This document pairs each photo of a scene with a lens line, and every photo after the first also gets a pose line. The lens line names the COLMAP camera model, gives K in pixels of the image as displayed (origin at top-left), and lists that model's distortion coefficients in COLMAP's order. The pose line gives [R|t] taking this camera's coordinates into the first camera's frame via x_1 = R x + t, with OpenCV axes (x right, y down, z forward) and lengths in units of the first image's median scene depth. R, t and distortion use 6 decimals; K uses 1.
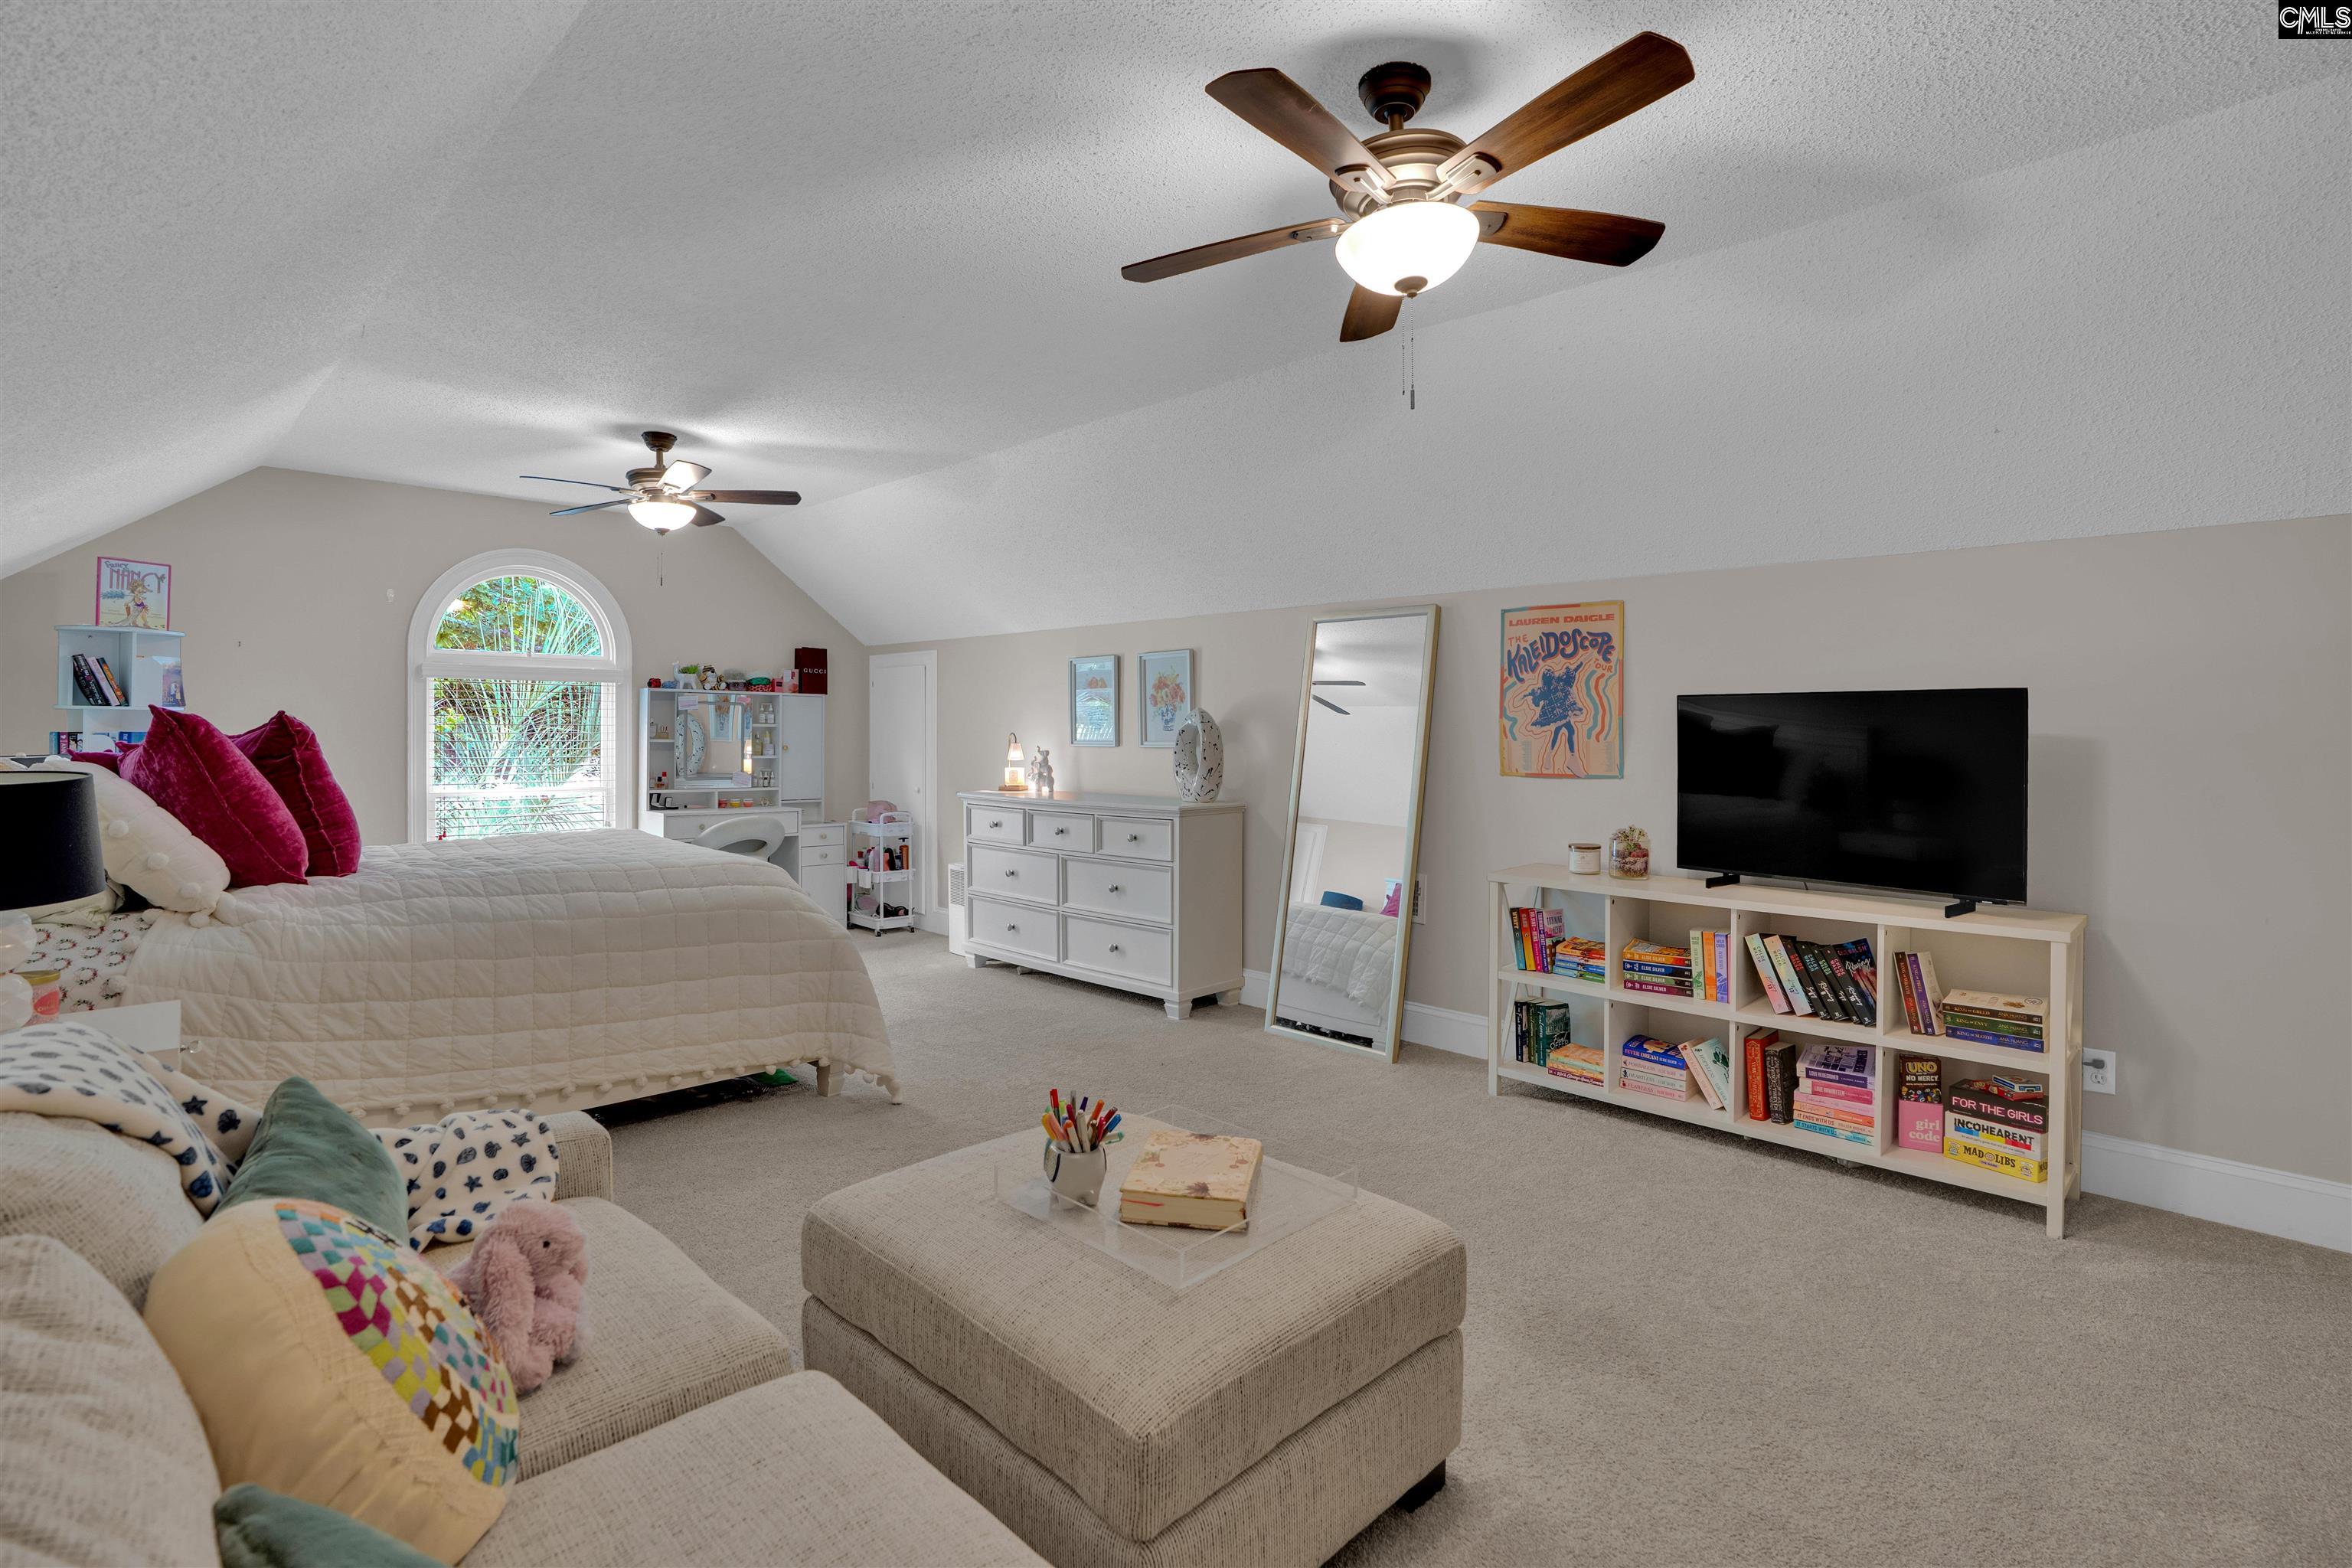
lens RADIAL K [[1102.2, 0, 1176.0], [0, 1102.2, 784.0], [0, 0, 1]] dist [-0.067393, 0.024800]
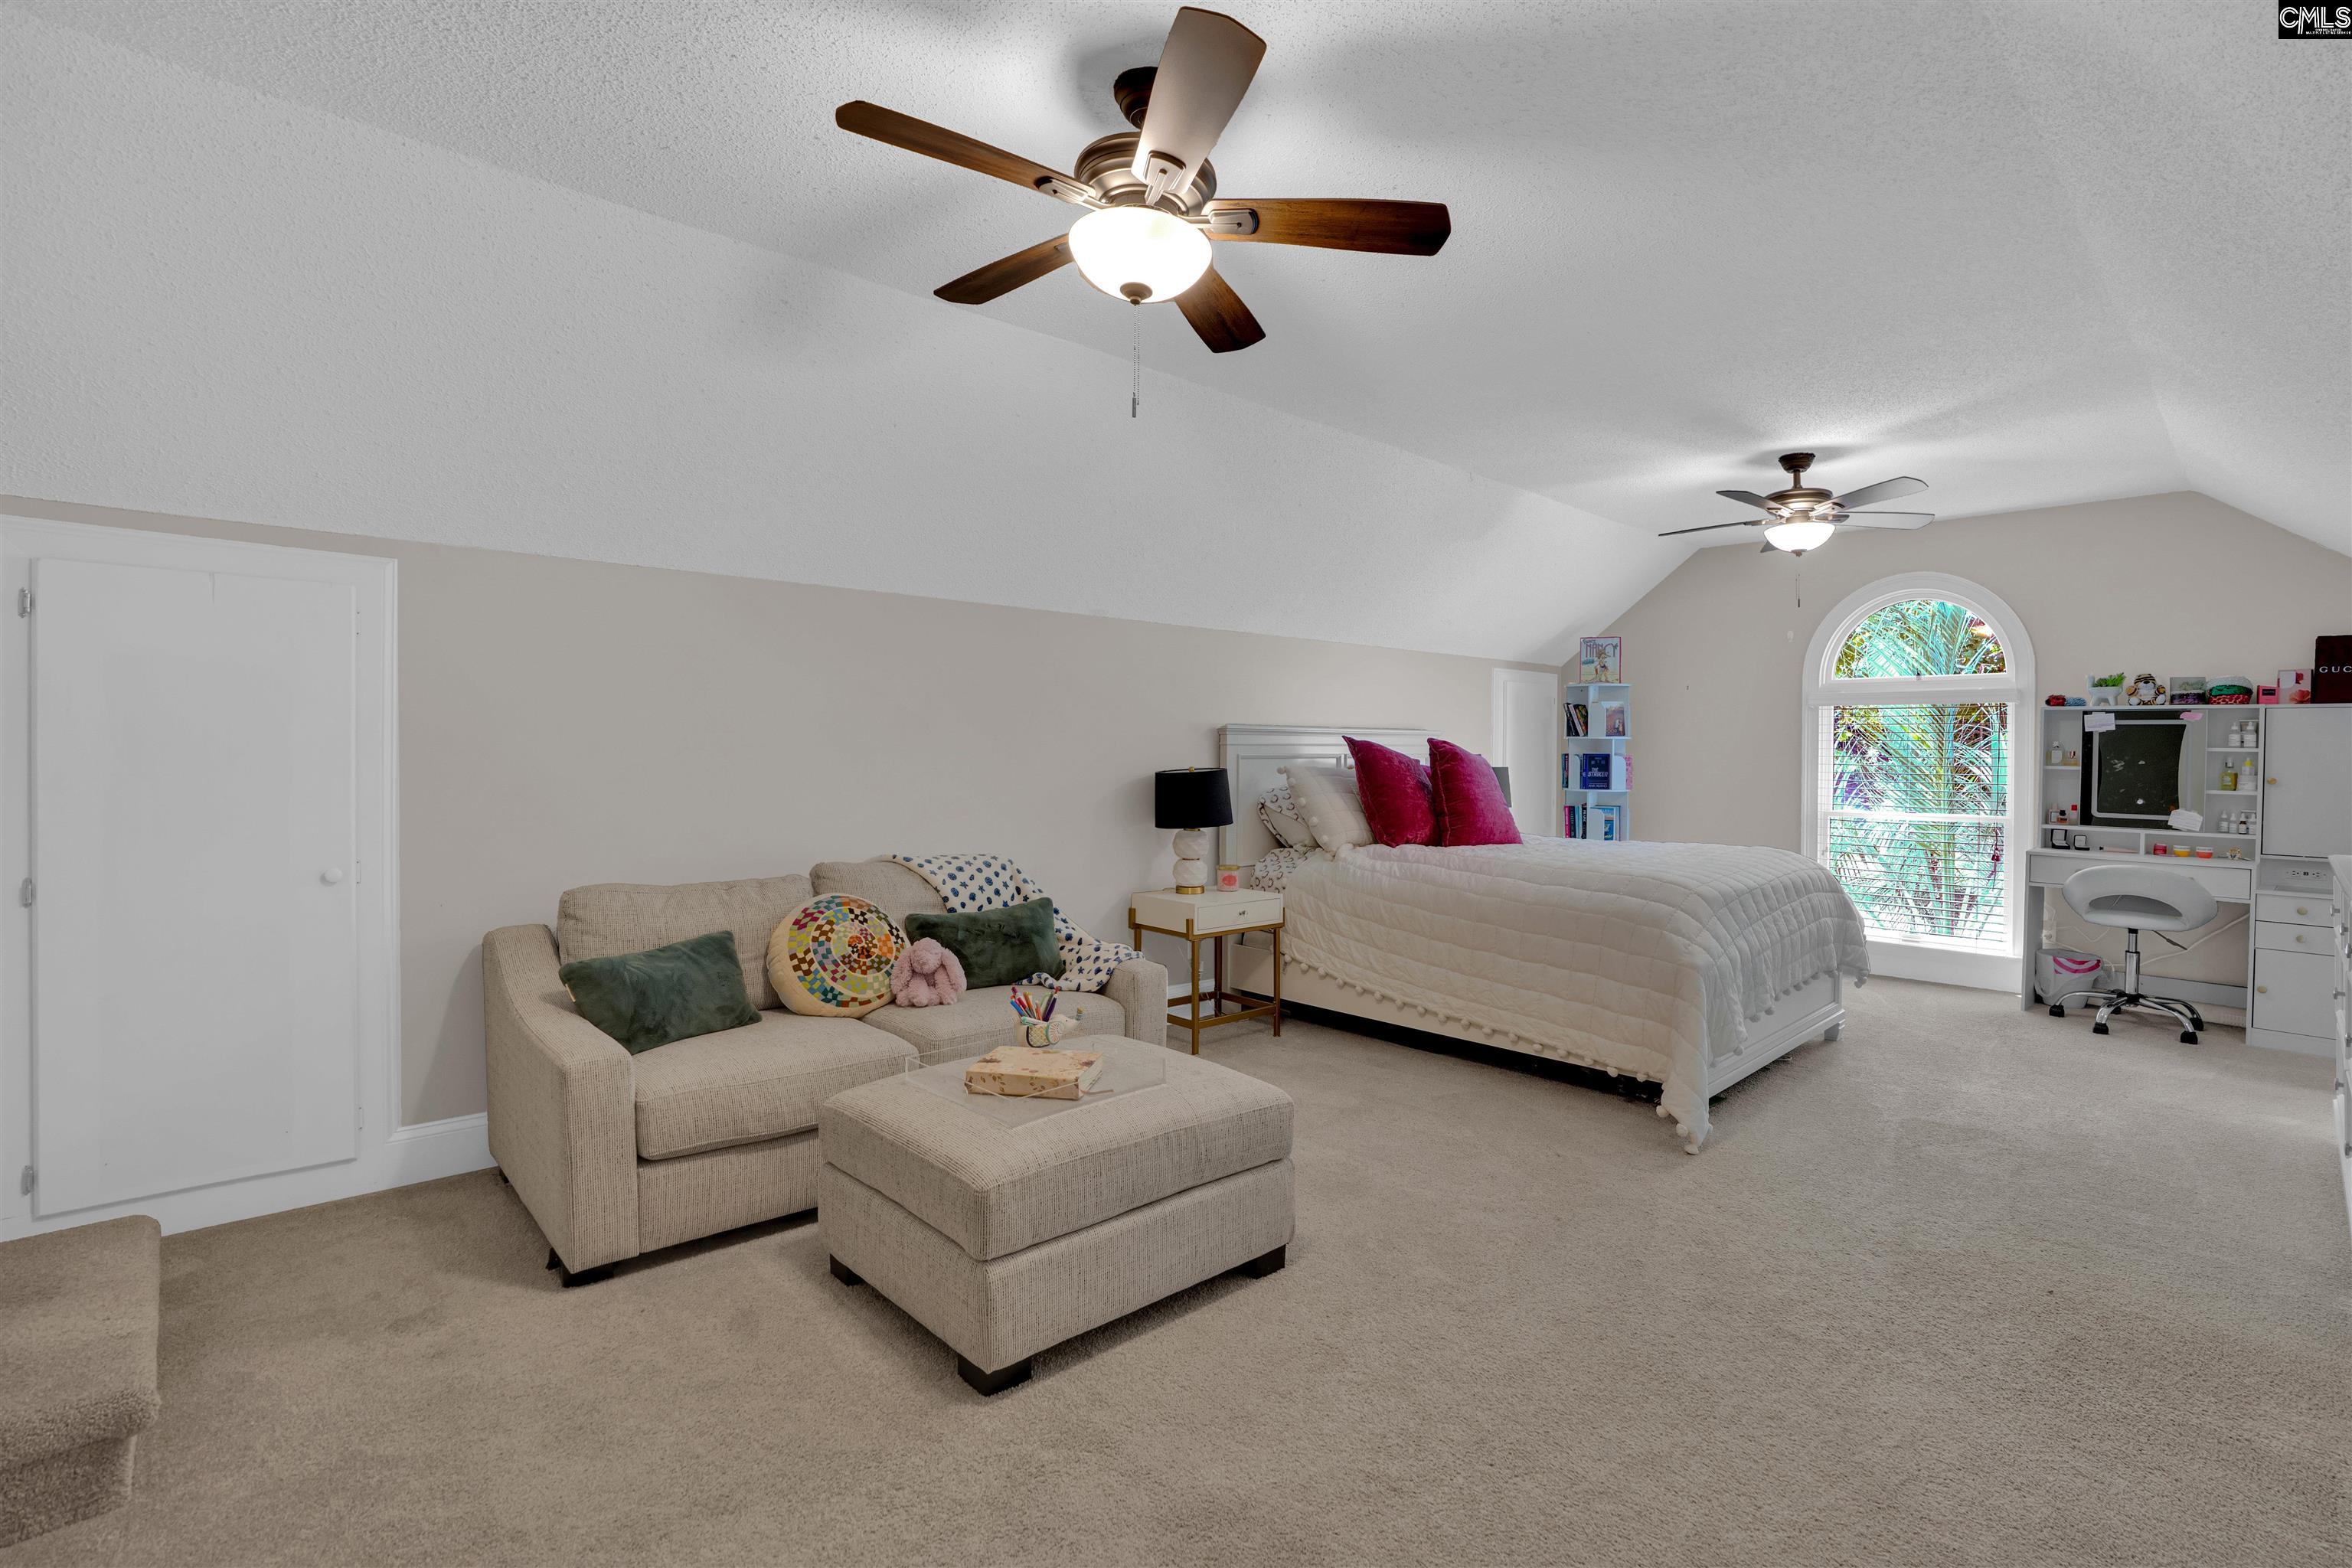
lens RADIAL K [[1102.2, 0, 1176.0], [0, 1102.2, 784.0], [0, 0, 1]] dist [-0.067393, 0.024800]
pose [[-0.021919, 0.021515, -0.999528, 0.523782], [-0.054952, 0.998231, 0.022692, -0.011369], [0.998248, 0.055423, -0.020698, 0.454281]]
